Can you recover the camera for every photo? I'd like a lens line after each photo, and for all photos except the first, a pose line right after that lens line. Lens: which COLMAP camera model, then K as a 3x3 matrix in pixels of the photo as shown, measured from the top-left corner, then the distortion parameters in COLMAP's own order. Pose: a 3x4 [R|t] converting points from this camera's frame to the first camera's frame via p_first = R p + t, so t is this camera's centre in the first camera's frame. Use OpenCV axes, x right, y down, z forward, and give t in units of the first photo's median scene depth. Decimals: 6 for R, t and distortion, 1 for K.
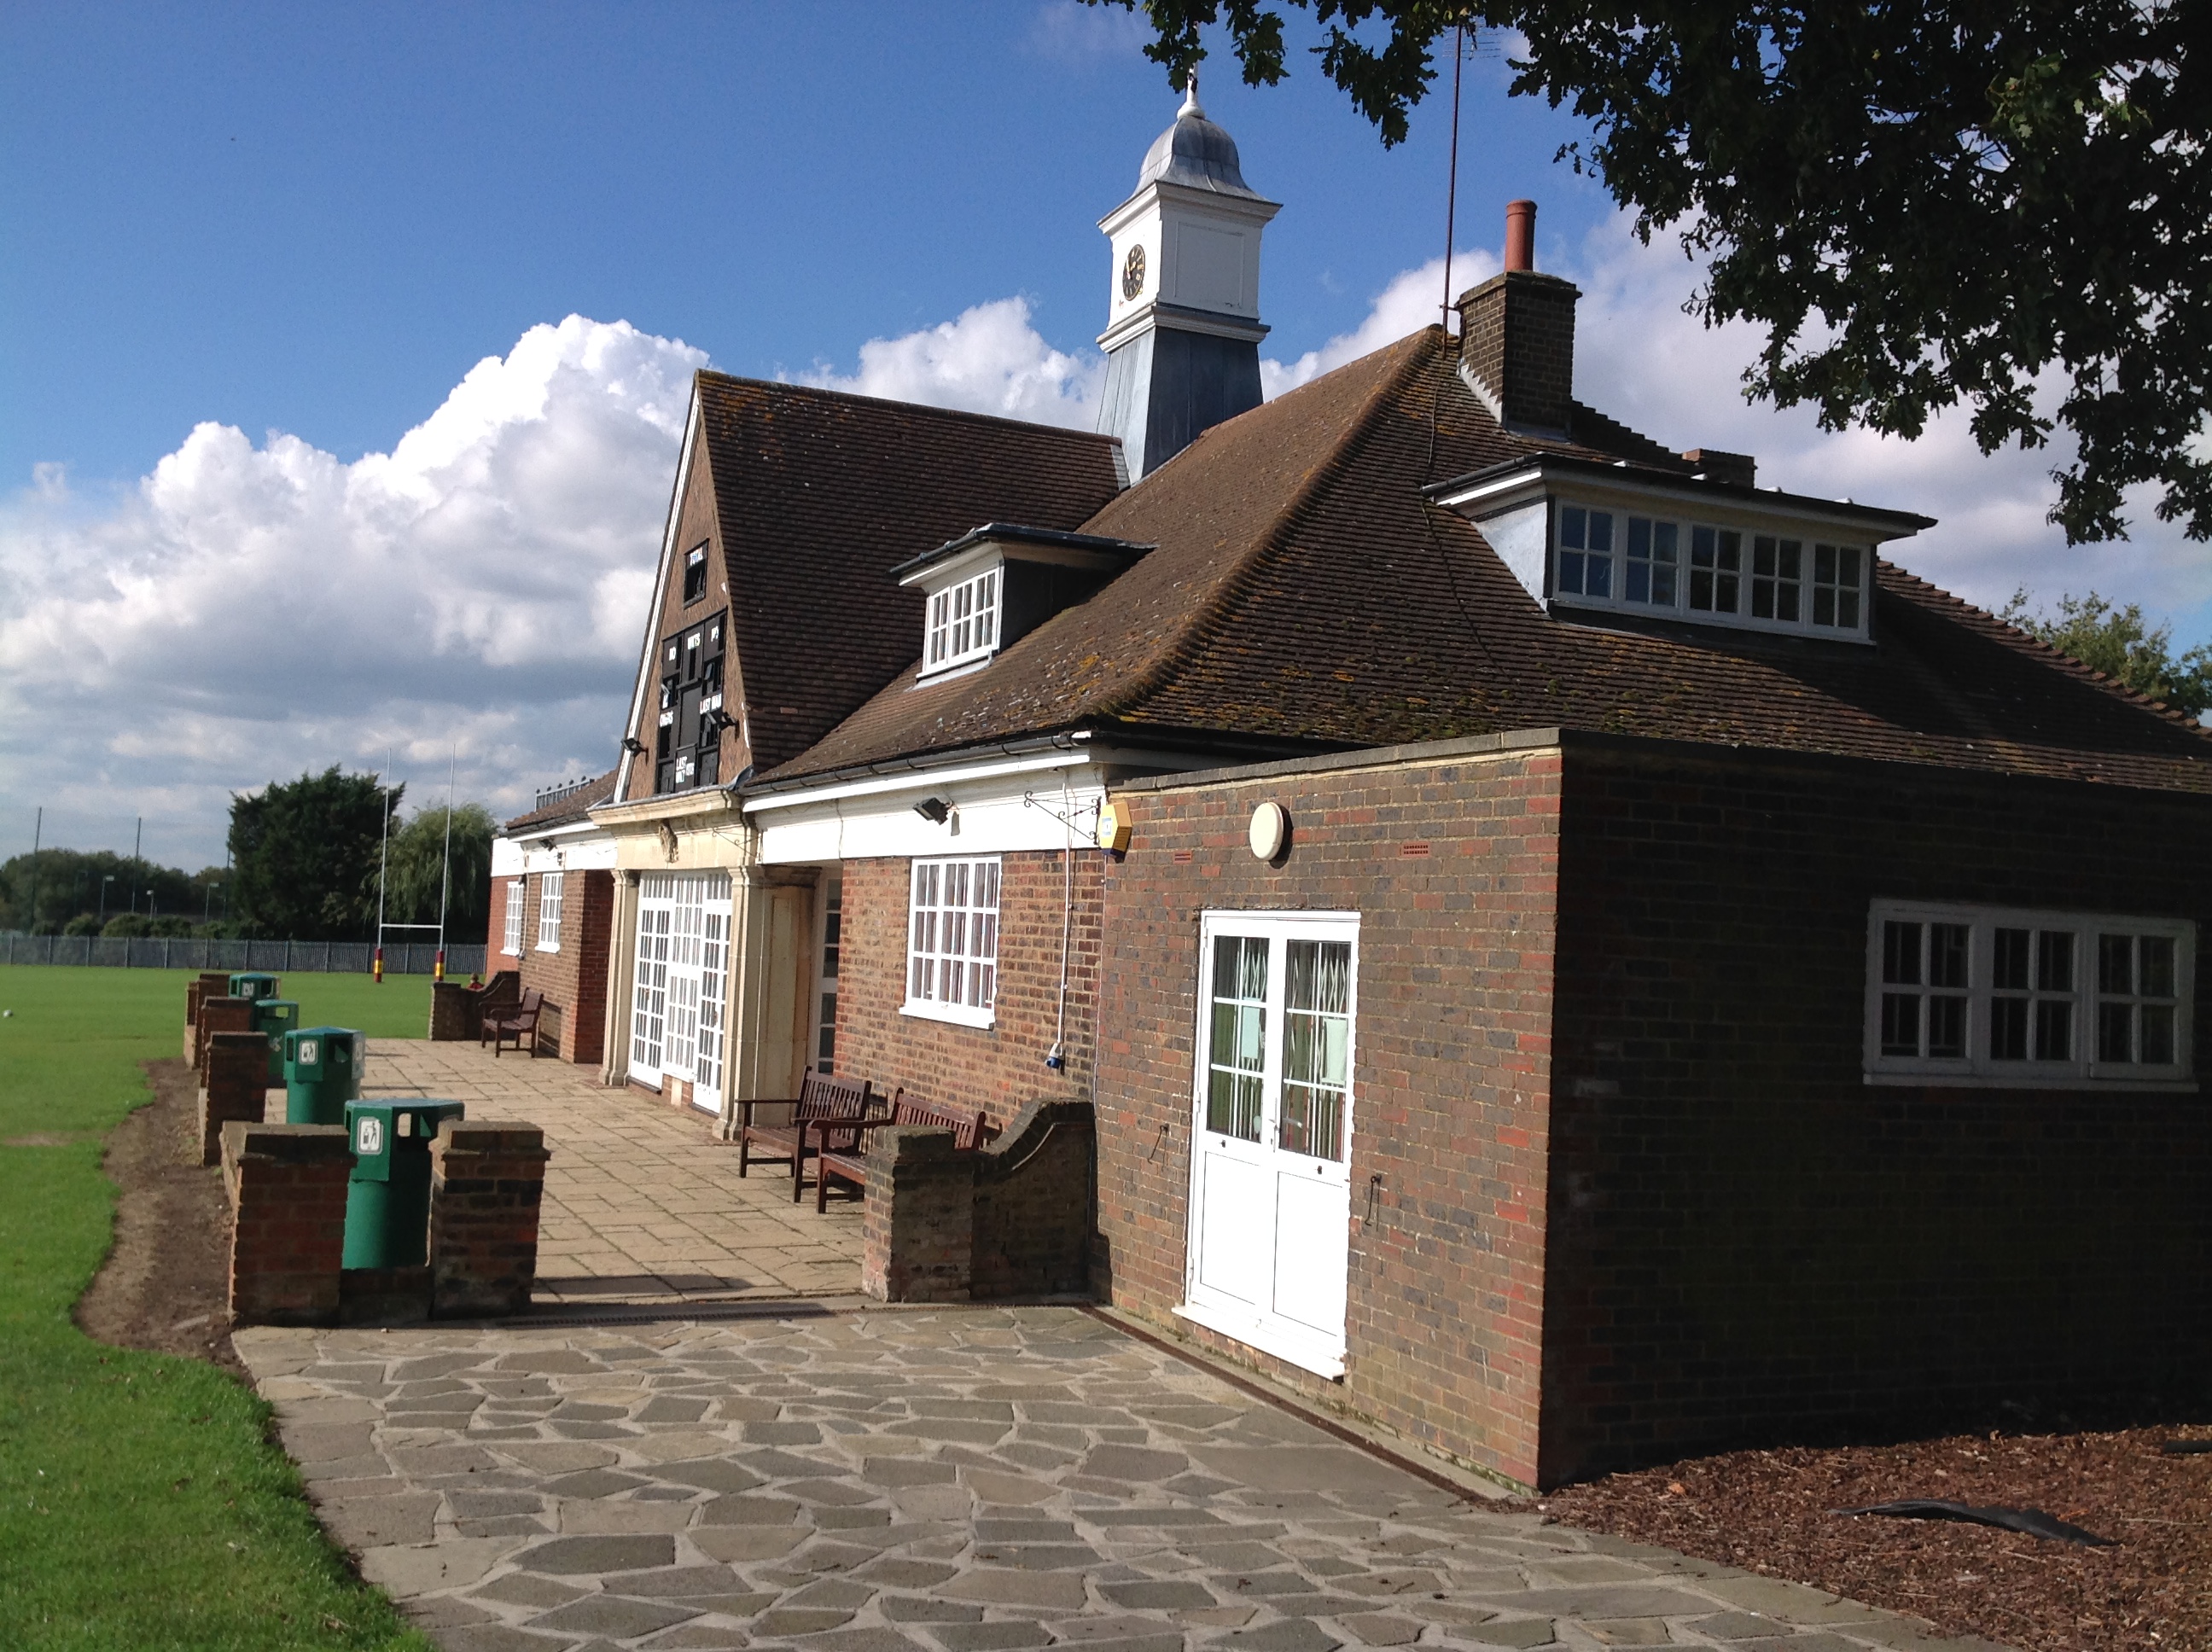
lens RADIAL K [[2204.5, 0, 1052.3], [0, 2204.5, 870.8], [0, 0, 1]] dist [0.089772, 0.004276]
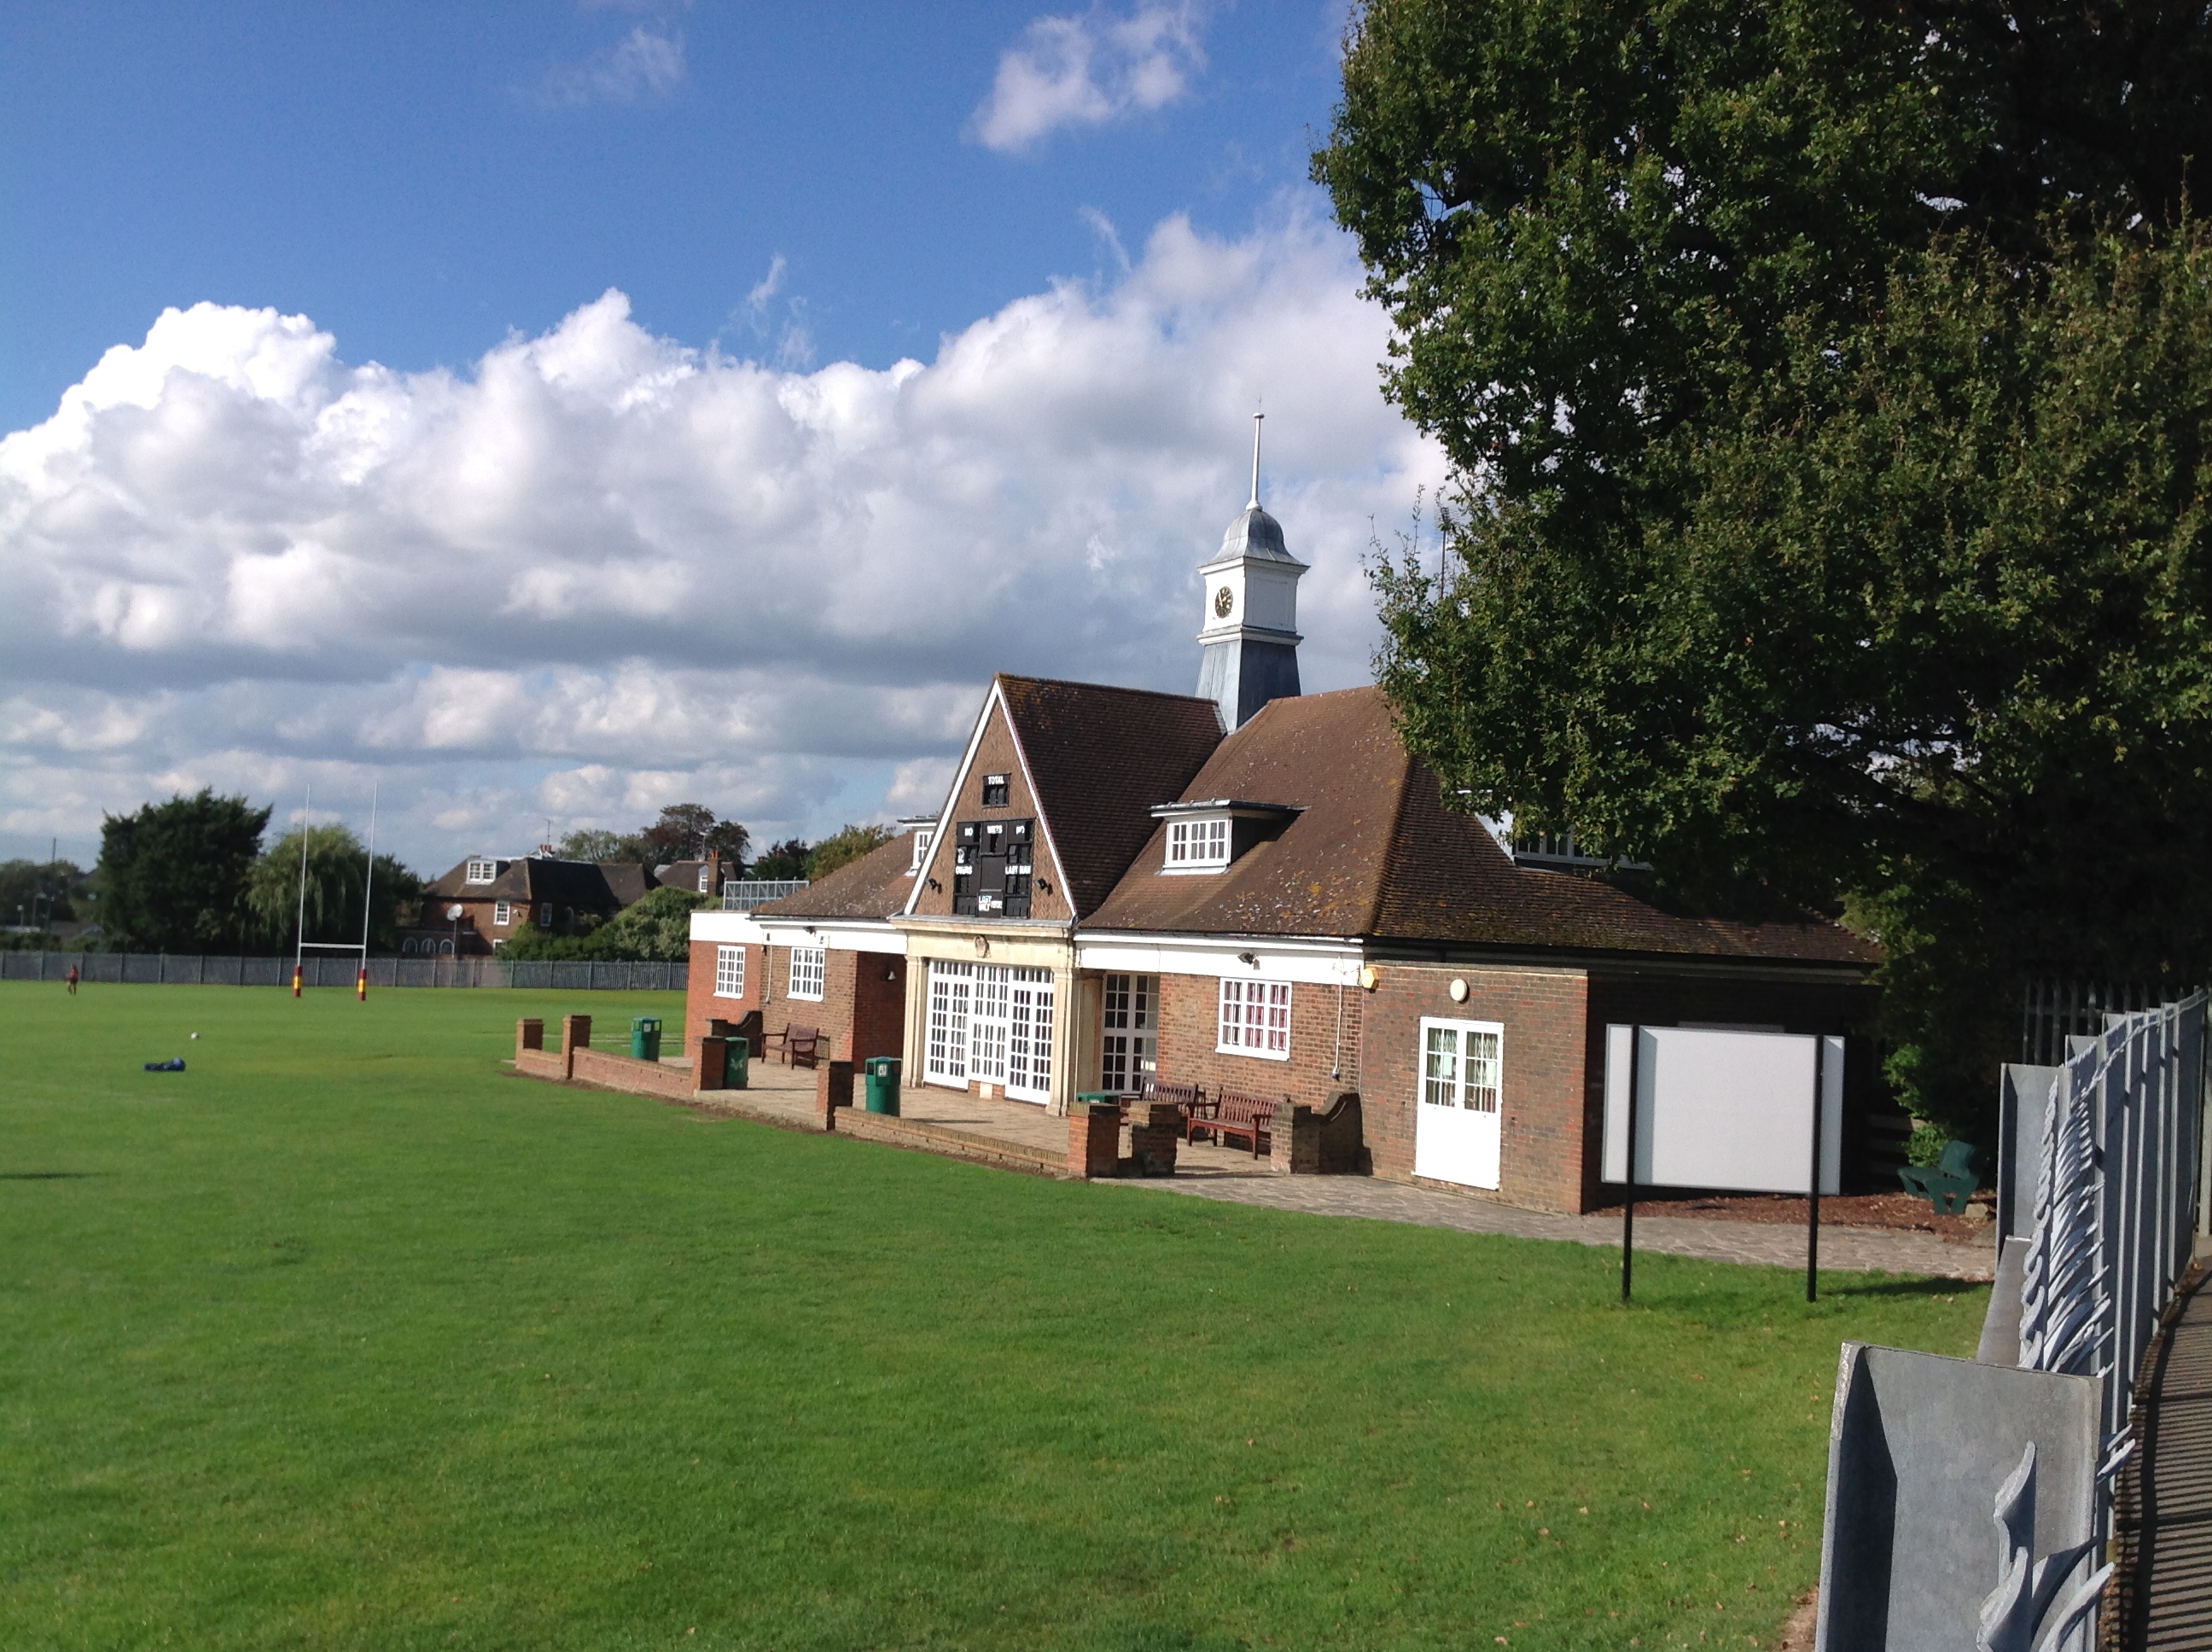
lens RADIAL K [[2275.8, 0, 1106.0], [0, 2275.8, 826.0], [0, 0, 1]] dist [0.064561, -0.005410]
pose [[0.988681, 0.011167, 0.149614, -0.397515], [-0.008663, 0.999811, -0.017378, -0.088508], [-0.149779, 0.015885, 0.988592, -0.895060]]
